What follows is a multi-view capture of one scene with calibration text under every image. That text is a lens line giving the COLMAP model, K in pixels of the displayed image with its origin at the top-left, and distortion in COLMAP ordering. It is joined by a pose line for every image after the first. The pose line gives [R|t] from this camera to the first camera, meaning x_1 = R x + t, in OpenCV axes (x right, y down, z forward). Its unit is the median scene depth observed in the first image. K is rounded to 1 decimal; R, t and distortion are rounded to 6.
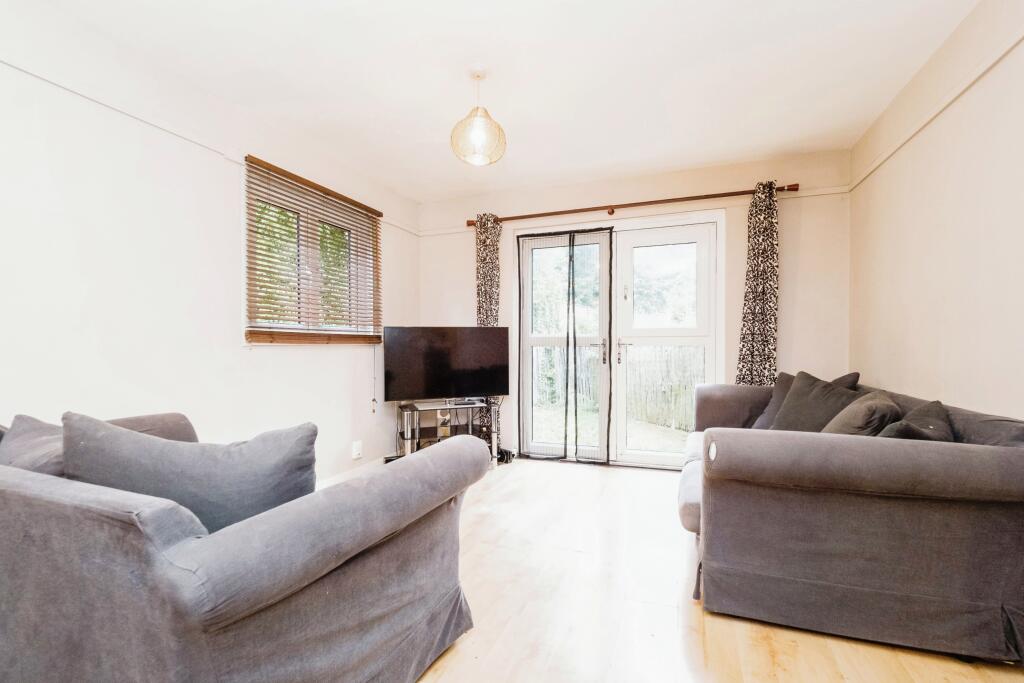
lens RADIAL K [[438.3, 0, 511.1], [0, 438.3, 350.2], [0, 0, 1]] dist [0.002549, -0.000142]
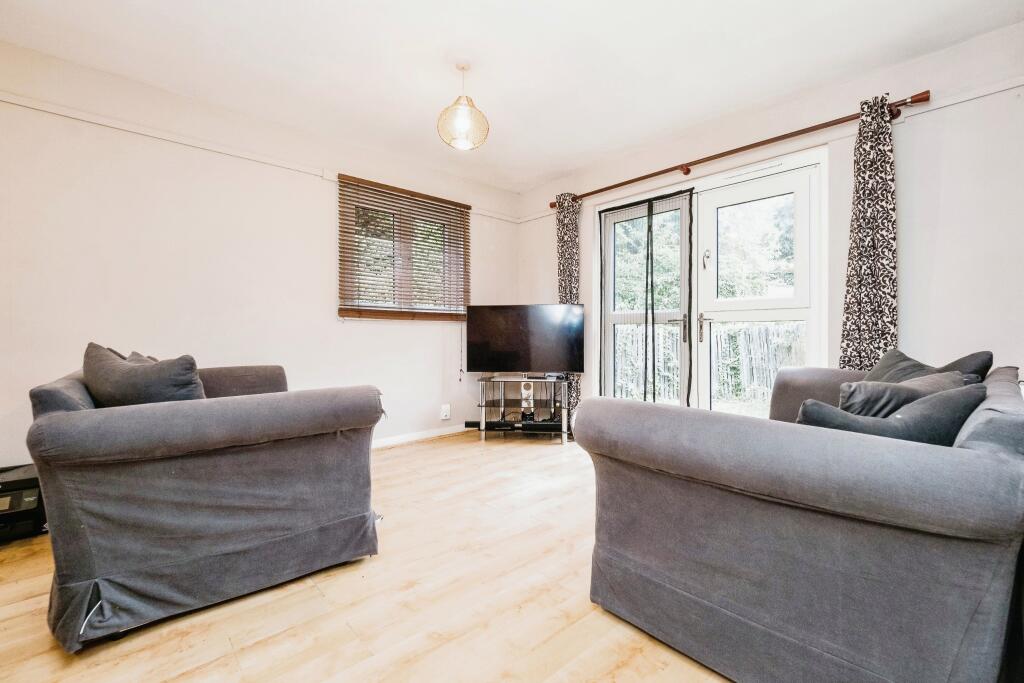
lens RADIAL K [[428.8, 0, 516.3], [0, 428.8, 335.4], [0, 0, 1]] dist [-0.009132, -0.000358]
pose [[0.891169, 0.007325, -0.453612, 0.313480], [-0.011173, 0.999921, -0.005803, 0.026928], [0.453533, 0.010240, 0.891180, 0.069172]]
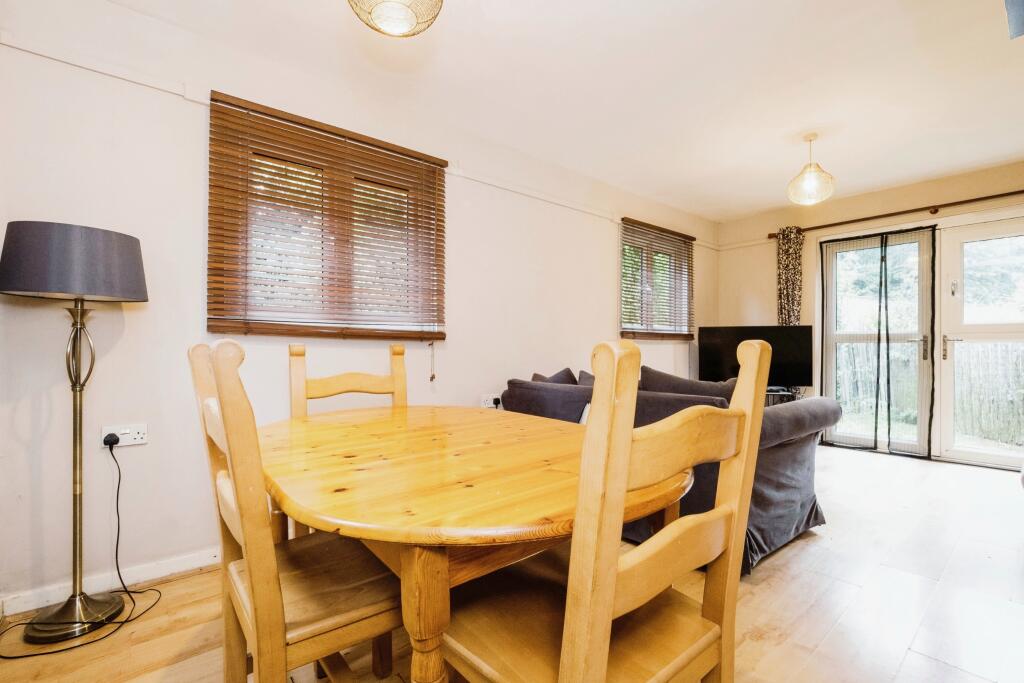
lens RADIAL K [[448.3, 0, 514.0], [0, 448.3, 345.2], [0, 0, 1]] dist [-0.002175, -0.000958]
pose [[0.873918, 0.002465, -0.486066, -0.120992], [-0.007659, 0.999933, -0.008699, 0.014761], [0.486012, 0.011325, 0.873879, -0.386435]]
